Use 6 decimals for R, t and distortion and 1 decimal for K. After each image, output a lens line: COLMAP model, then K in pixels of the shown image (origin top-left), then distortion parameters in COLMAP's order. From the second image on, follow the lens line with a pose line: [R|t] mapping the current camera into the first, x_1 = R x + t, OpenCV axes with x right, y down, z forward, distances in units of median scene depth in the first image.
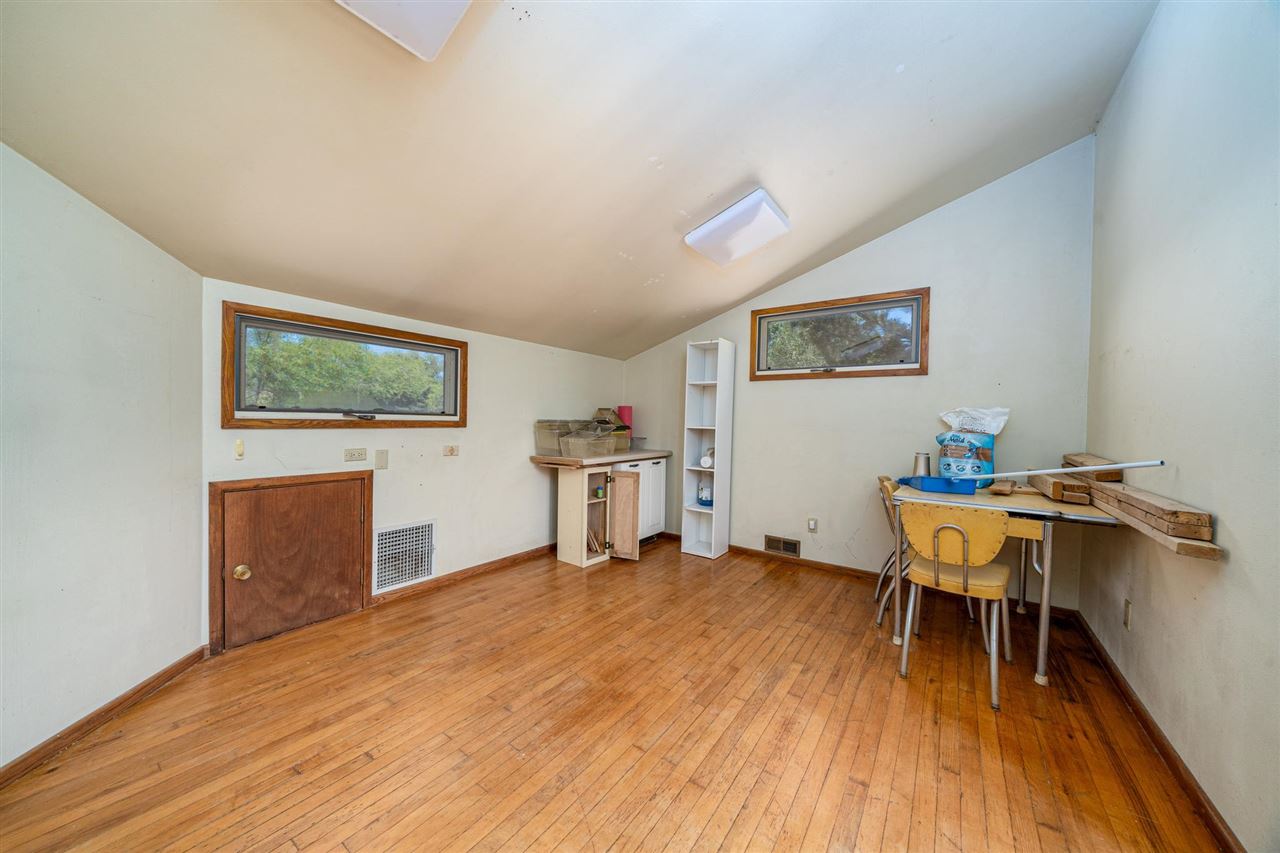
lens RADIAL K [[440.0, 0, 639.6], [0, 440.0, 424.5], [0, 0, 1]] dist [-0.001188, 0.000258]
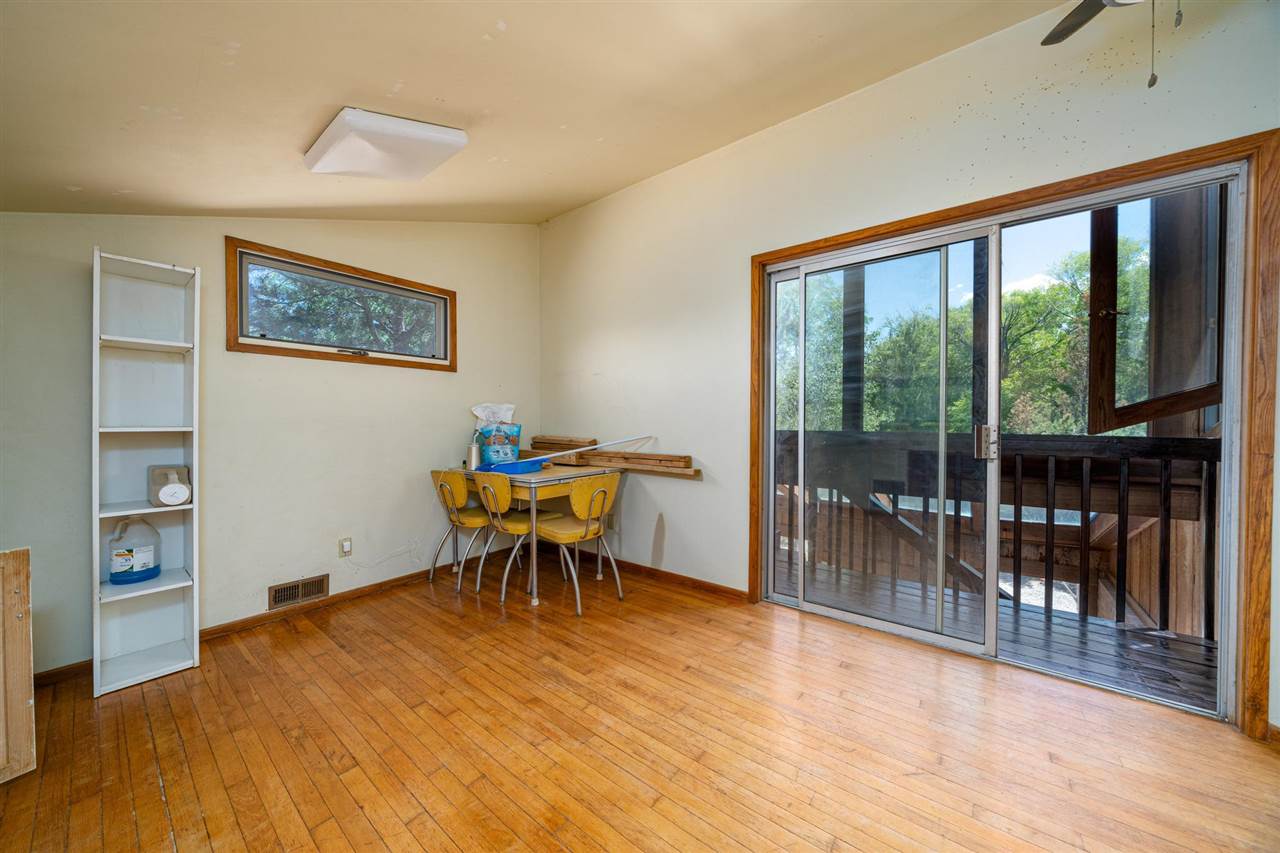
lens RADIAL K [[440.0, 0, 639.5], [0, 440.0, 425.7], [0, 0, 1]] dist [-0.001188, 0.000258]
pose [[0.043832, -0.031448, 0.998544, -0.483190], [0.008248, 0.999482, 0.031115, -0.012318], [-0.999005, 0.006872, 0.044068, 0.573640]]
